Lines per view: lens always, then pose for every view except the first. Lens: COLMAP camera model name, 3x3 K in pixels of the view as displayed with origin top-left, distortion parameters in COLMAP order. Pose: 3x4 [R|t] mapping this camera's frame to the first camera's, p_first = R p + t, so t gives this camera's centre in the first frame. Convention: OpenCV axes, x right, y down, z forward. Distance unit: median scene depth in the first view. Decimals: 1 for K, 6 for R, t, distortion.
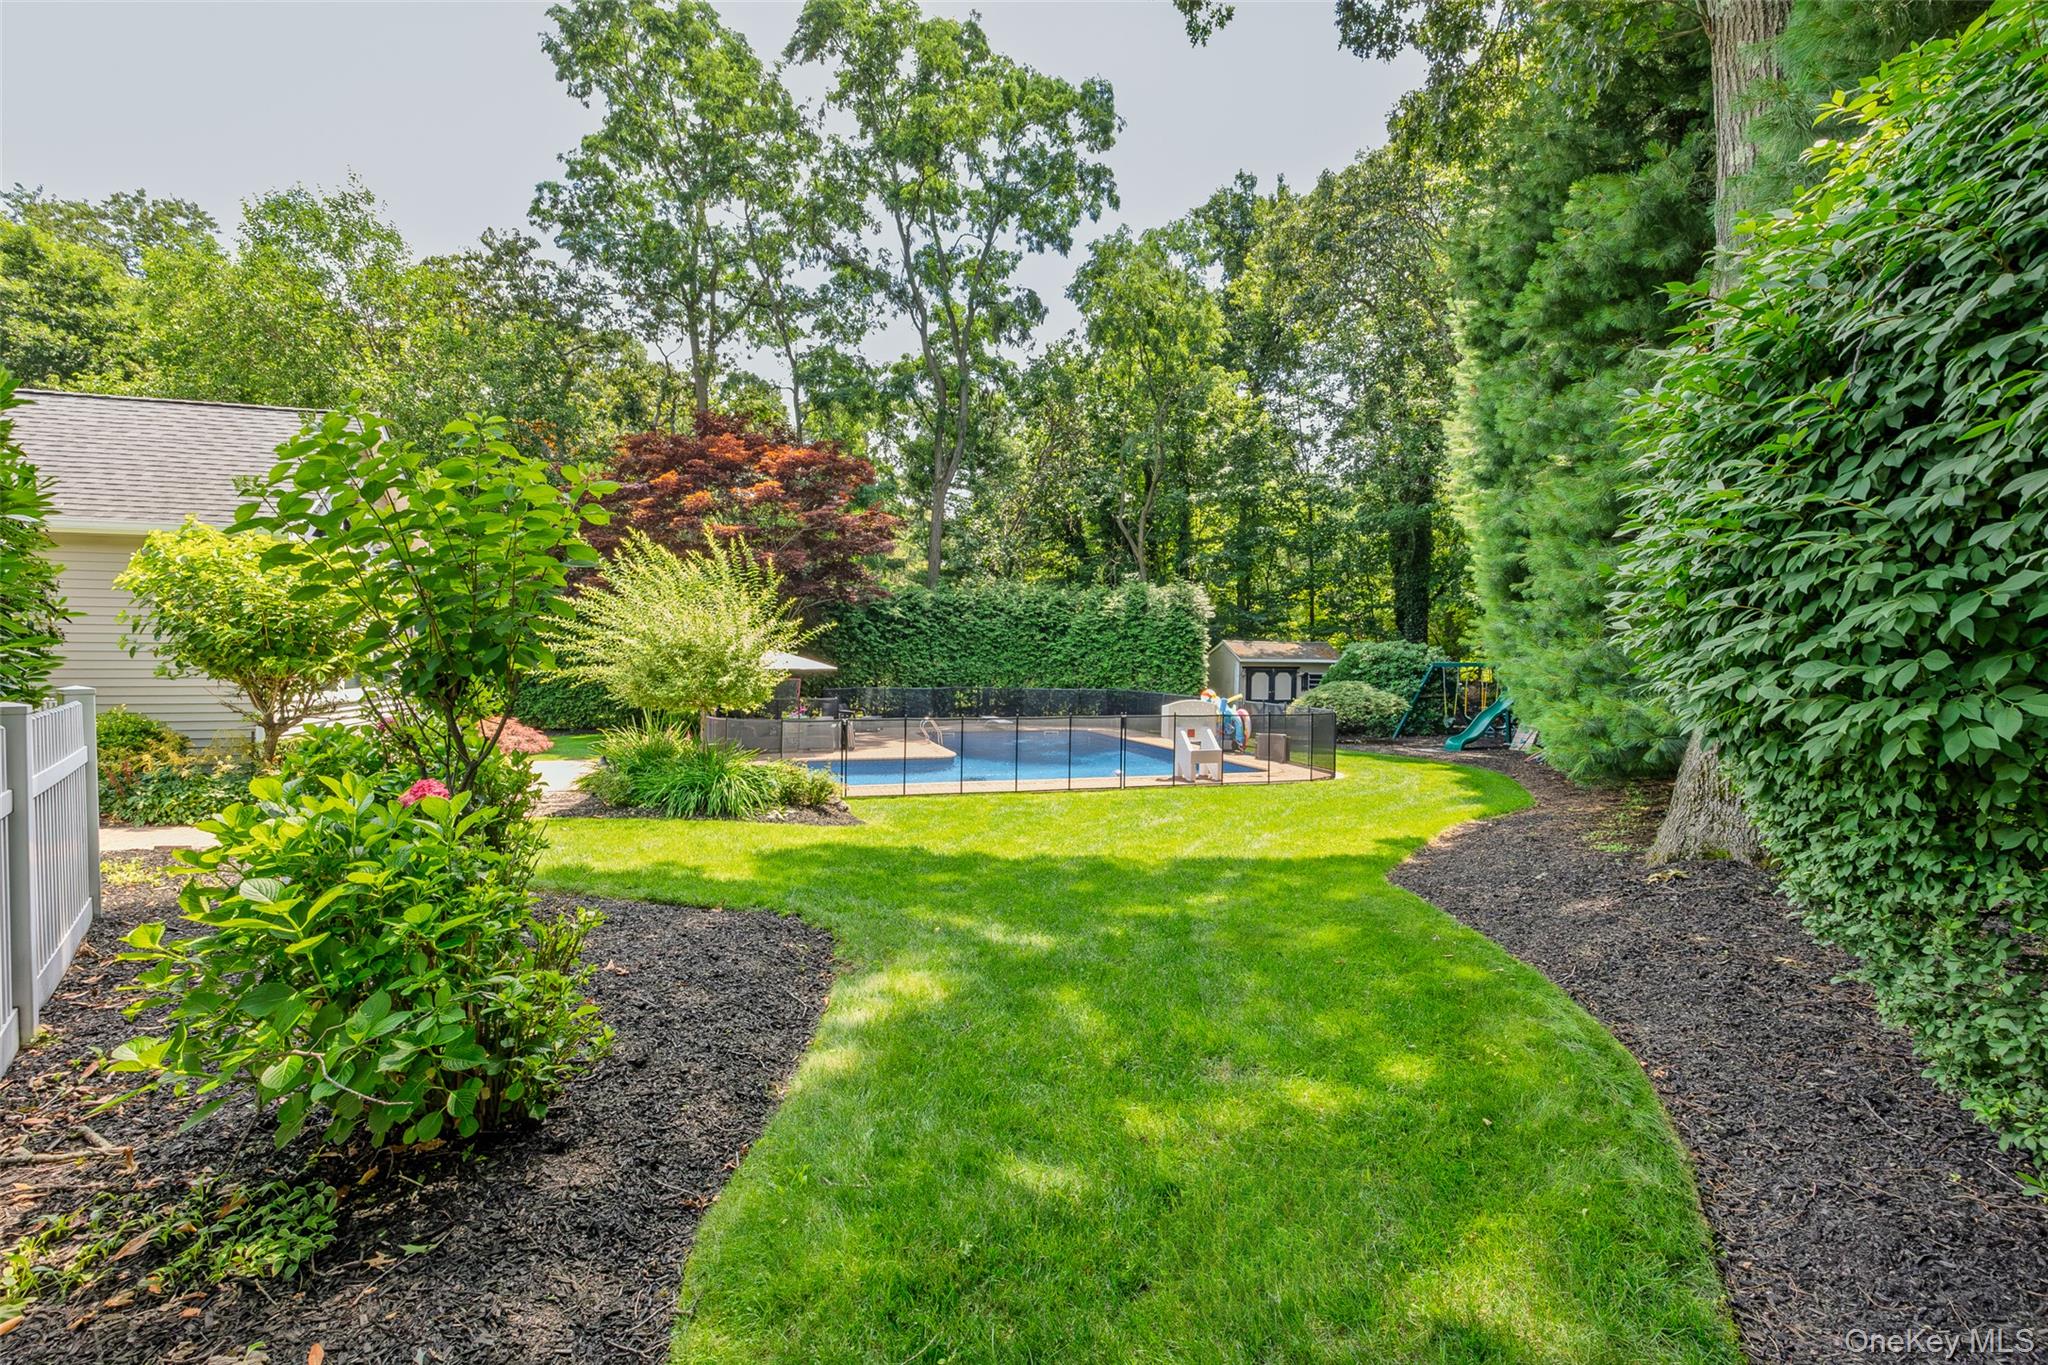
lens RADIAL K [[933.9, 0, 1017.2], [0, 933.9, 689.5], [0, 0, 1]] dist [-0.002819, -0.000541]
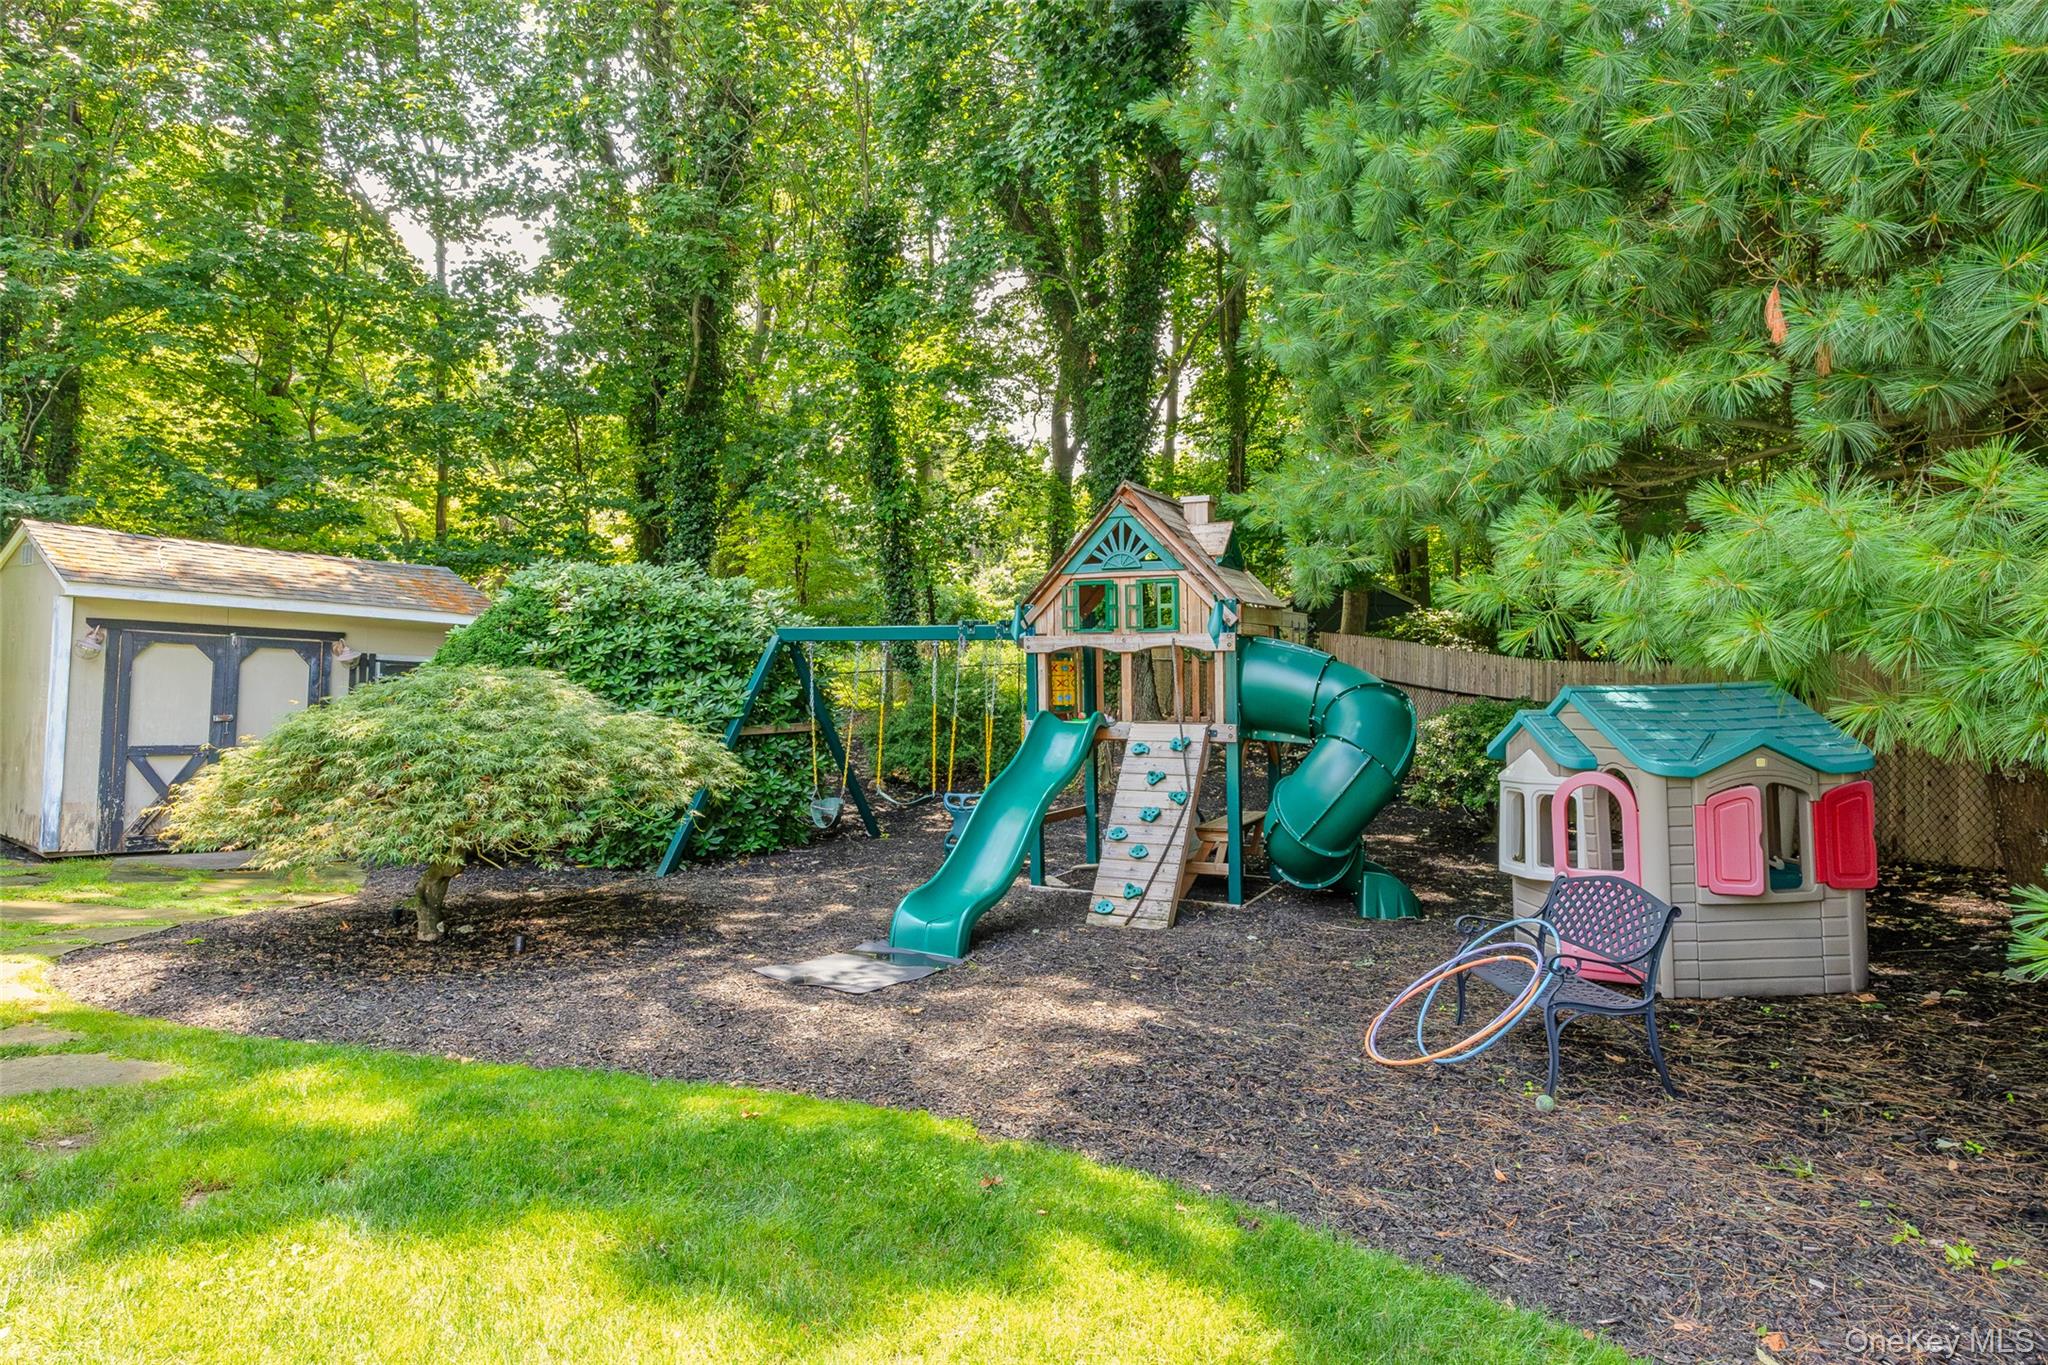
lens RADIAL K [[1137.0, 0, 1007.4], [0, 1137.0, 683.5], [0, 0, 1]] dist [0.003841, 0.000274]
pose [[0.747094, 0.025001, 0.664248, 0.221533], [-0.002814, 0.999402, -0.034450, 0.003750], [-0.664712, 0.023868, 0.746718, 0.594744]]
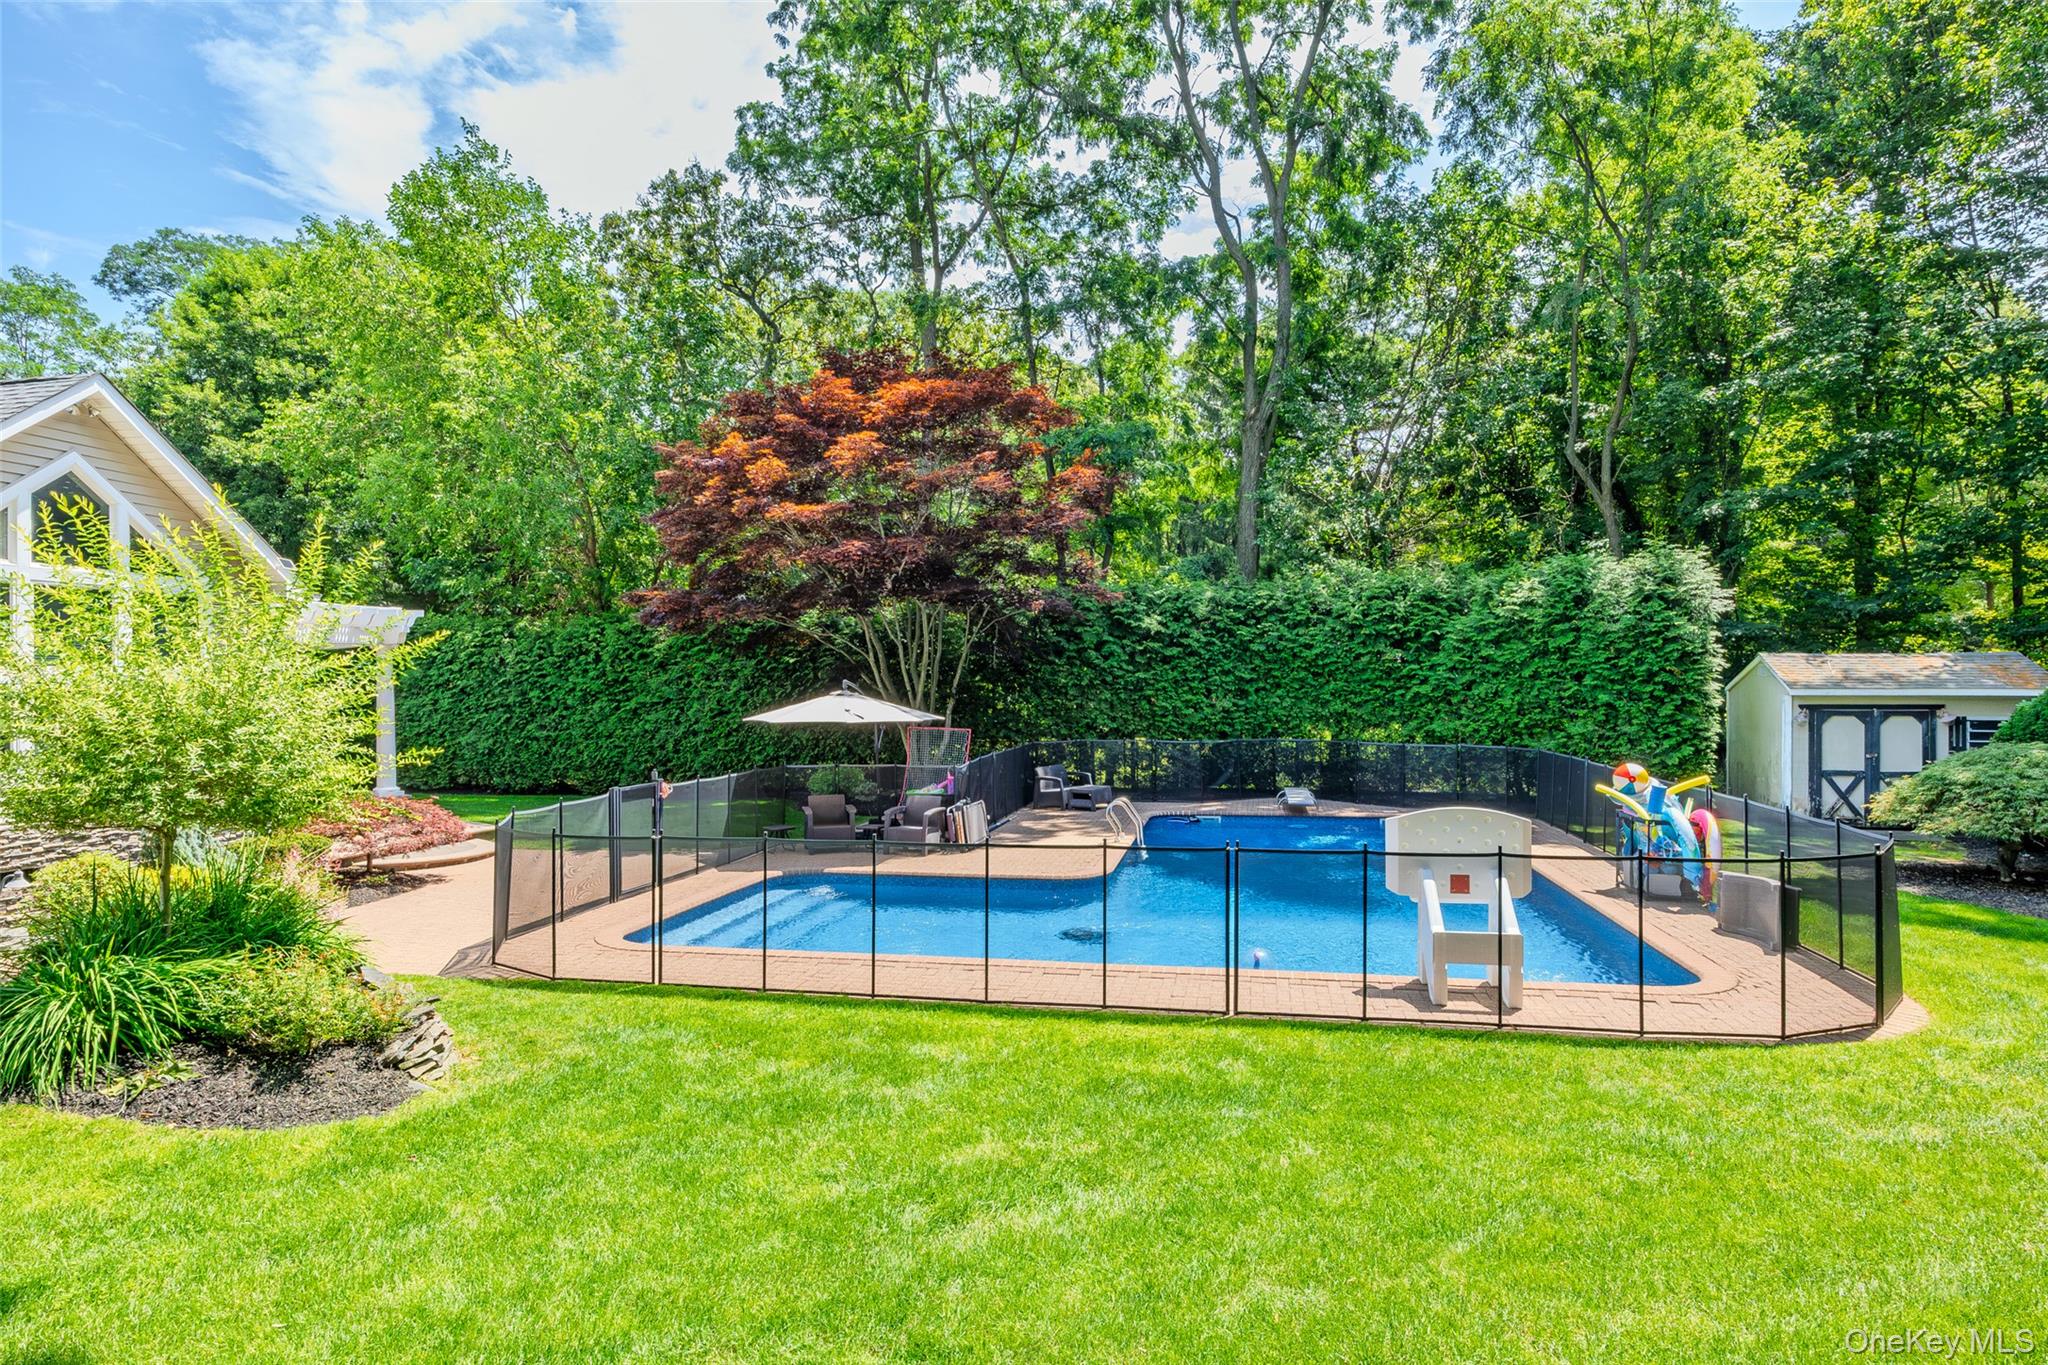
lens RADIAL K [[1137.0, 0, 1013.0], [0, 1137.0, 679.8], [0, 0, 1]] dist [0.003841, 0.000274]
pose [[0.890643, -0.013385, -0.454506, 0.140948], [-0.000405, 0.999543, -0.030230, -0.019085], [0.454703, 0.027108, 0.890230, 0.249360]]
